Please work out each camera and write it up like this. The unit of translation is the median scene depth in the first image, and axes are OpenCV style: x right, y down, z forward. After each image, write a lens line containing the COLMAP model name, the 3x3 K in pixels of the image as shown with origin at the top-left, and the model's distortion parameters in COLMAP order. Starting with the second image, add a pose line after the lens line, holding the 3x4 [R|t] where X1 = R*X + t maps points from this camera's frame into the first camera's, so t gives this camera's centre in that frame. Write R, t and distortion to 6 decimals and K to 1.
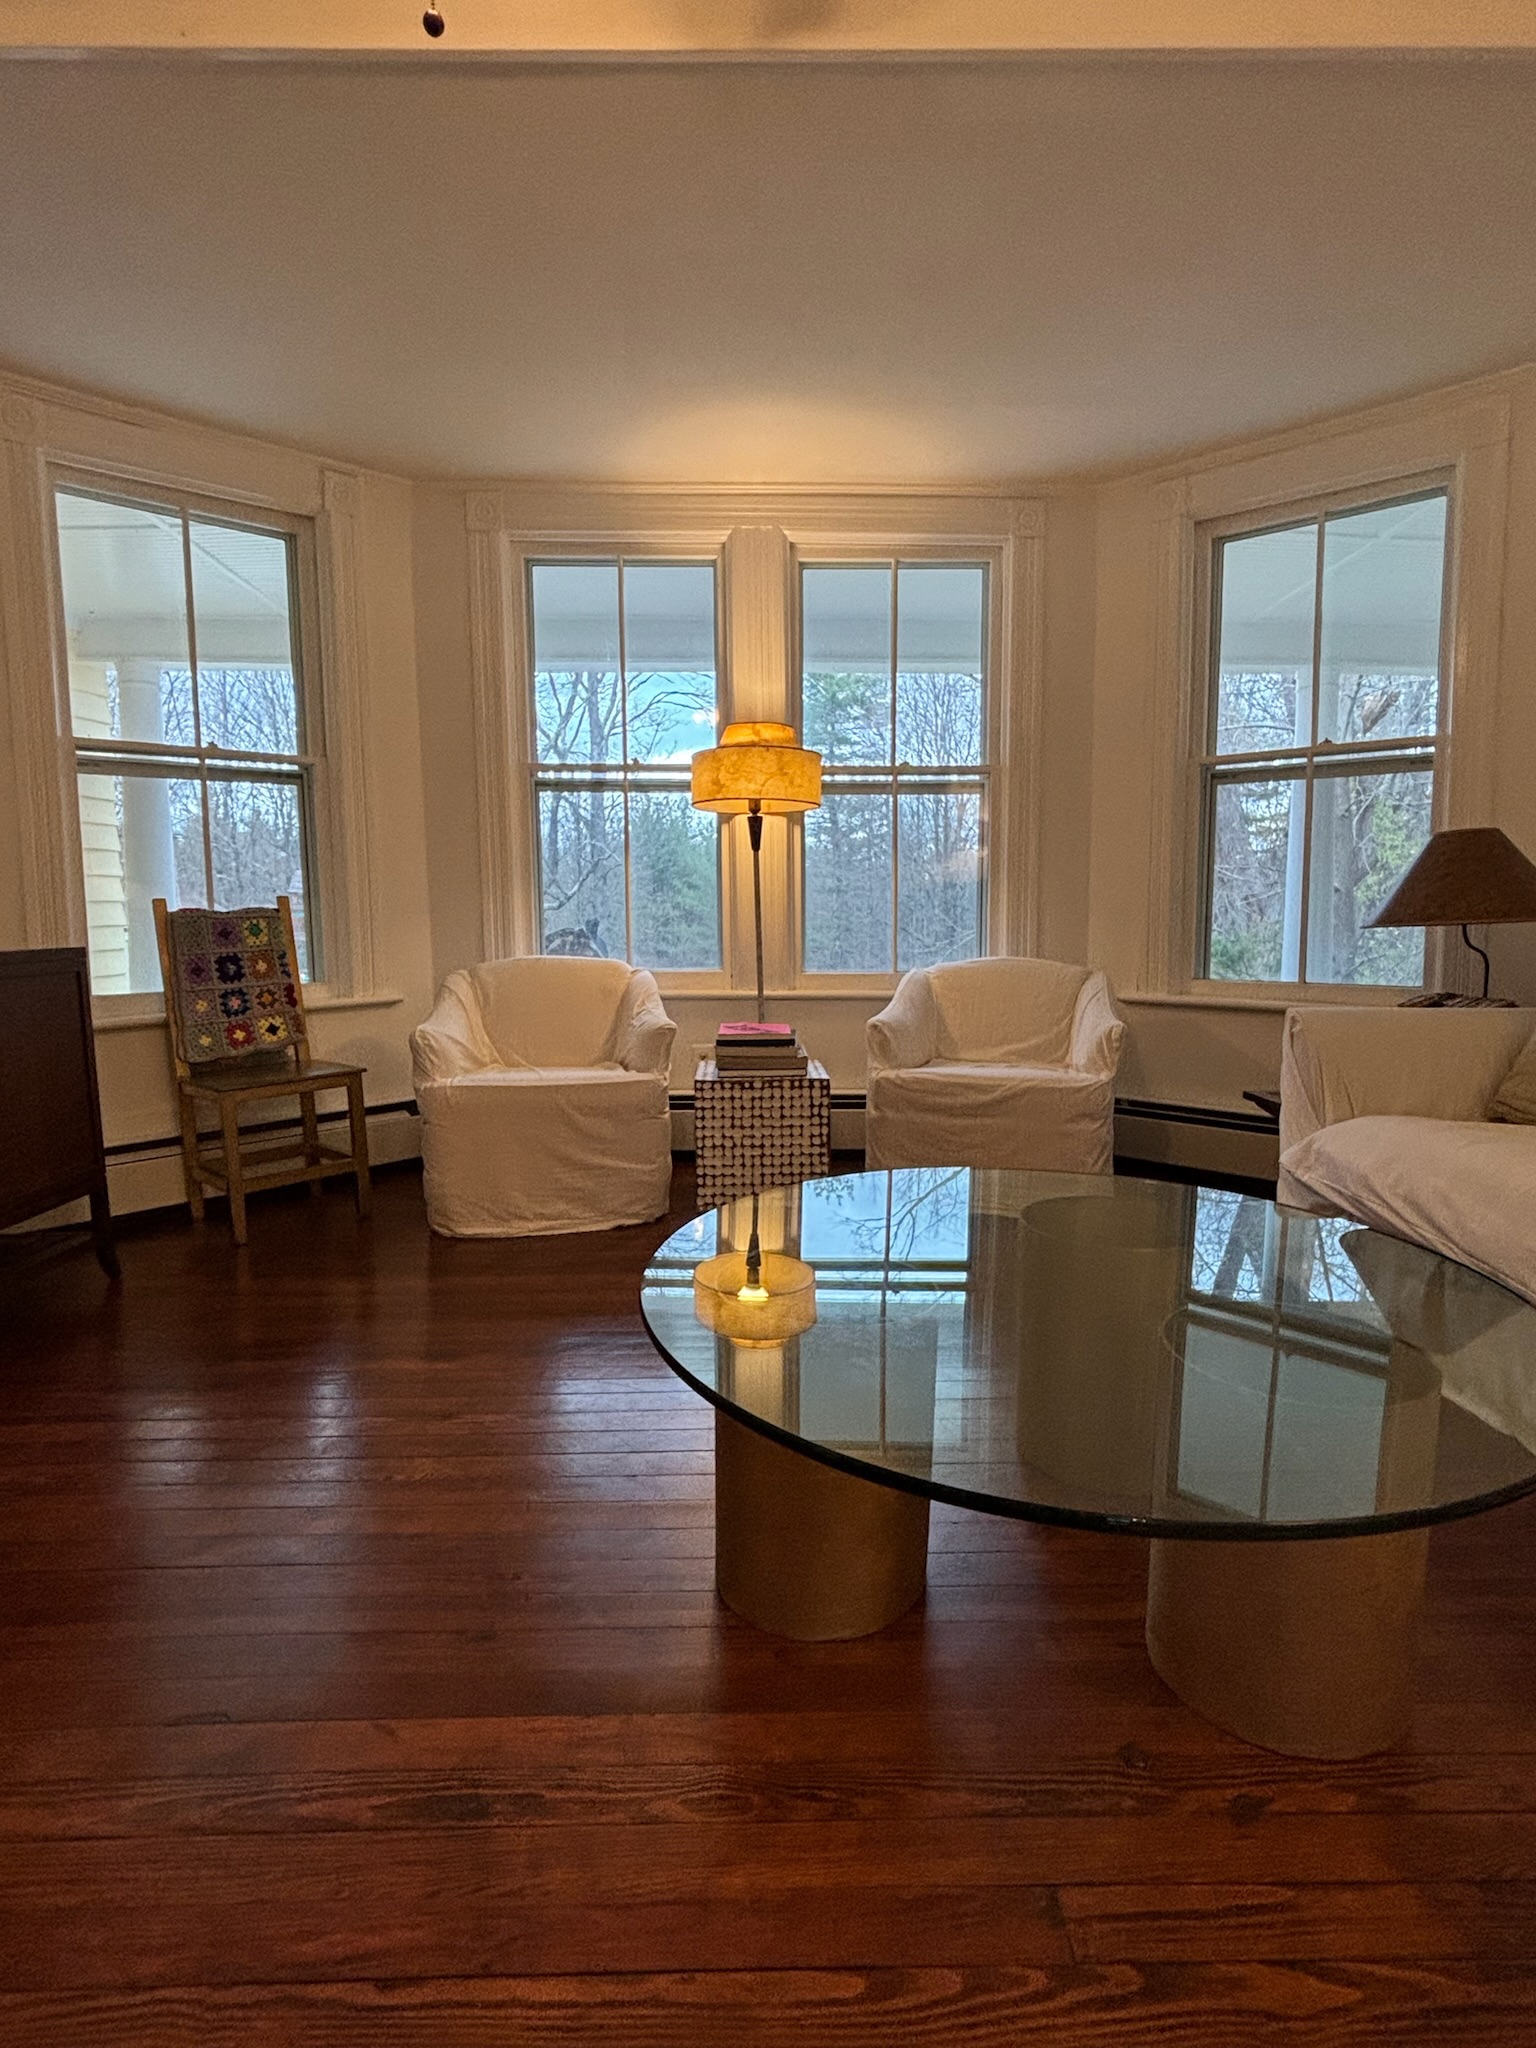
lens RADIAL K [[1072.3, 0, 777.4], [0, 1072.3, 1016.4], [0, 0, 1]] dist [-0.006734, -0.000949]
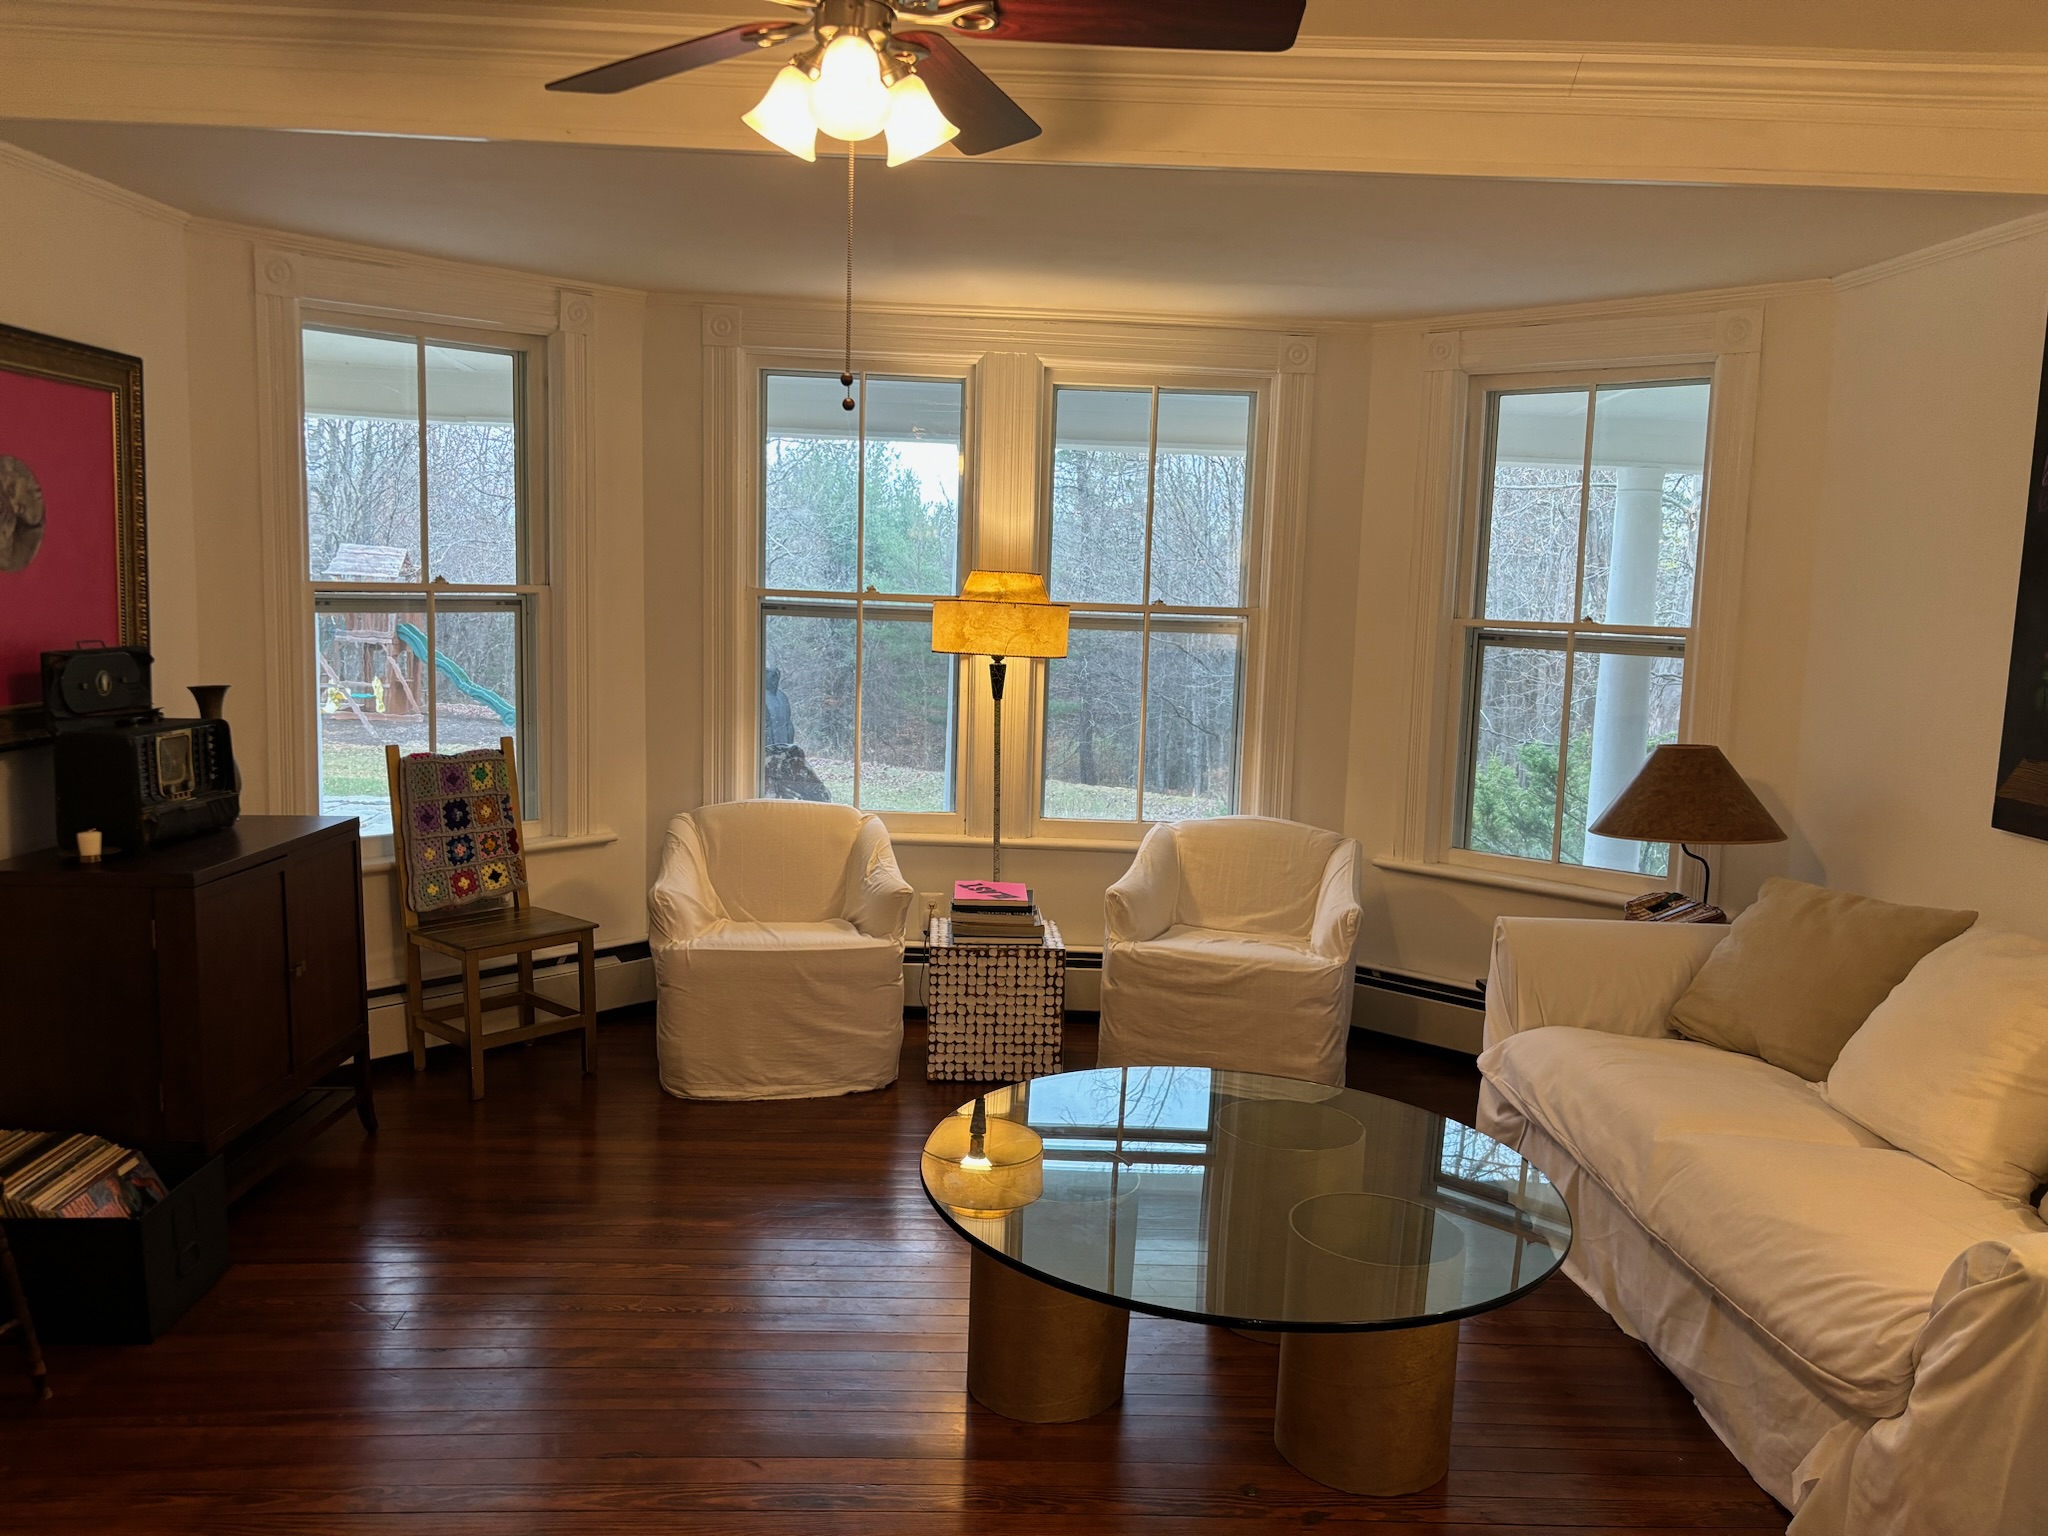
lens RADIAL K [[1547.2, 0, 1015.6], [0, 1547.2, 770.2], [0, 0, 1]] dist [0.016805, -0.040818]
pose [[0.999237, 0.036297, 0.014417, -0.023422], [-0.036503, 0.999230, 0.014358, -0.121673], [-0.013885, -0.014873, 0.999793, -0.411228]]
